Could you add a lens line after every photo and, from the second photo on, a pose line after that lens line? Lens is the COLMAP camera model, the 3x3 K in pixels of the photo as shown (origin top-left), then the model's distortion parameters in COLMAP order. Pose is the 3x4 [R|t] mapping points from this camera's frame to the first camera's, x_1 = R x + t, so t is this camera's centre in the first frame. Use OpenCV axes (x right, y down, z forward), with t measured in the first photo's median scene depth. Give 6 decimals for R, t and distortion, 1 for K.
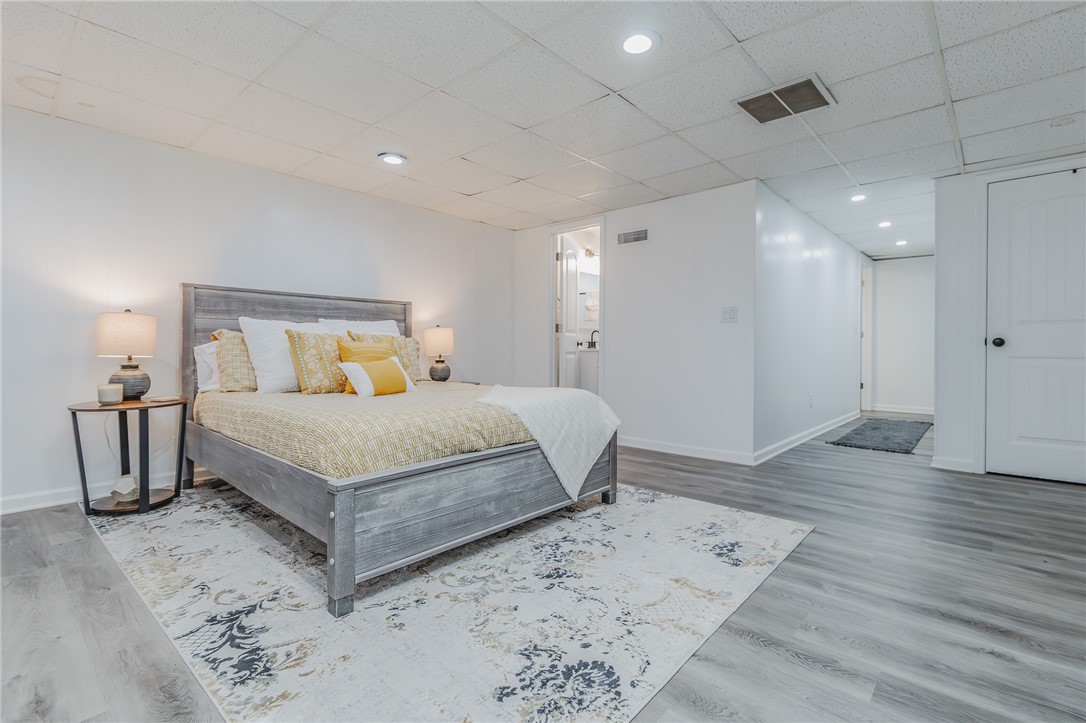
lens RADIAL K [[502.0, 0, 543.5], [0, 502.0, 354.9], [0, 0, 1]] dist [0.000930, 0.004506]
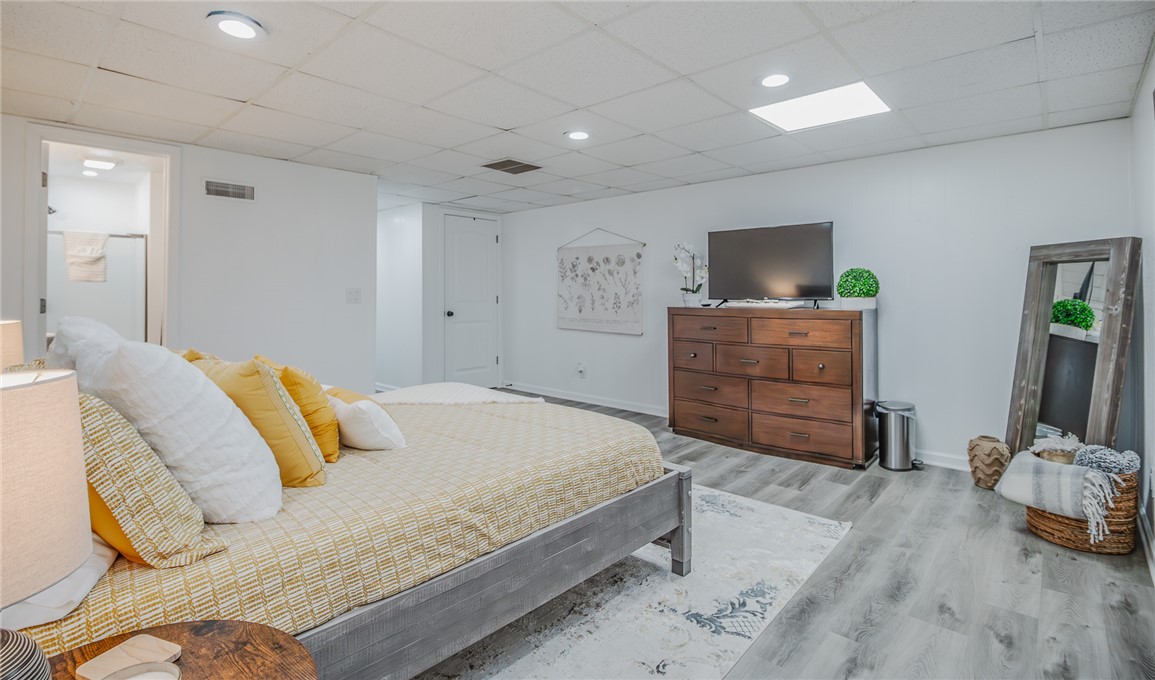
lens RADIAL K [[539.6, 0, 575.3], [0, 539.6, 289.9], [0, 0, 1]] dist [-0.000790, -0.000155]
pose [[0.002212, 0.004413, 0.999988, -1.198747], [0.011745, 0.999921, -0.004438, -0.130160], [-0.999929, 0.011755, 0.002160, 0.856639]]
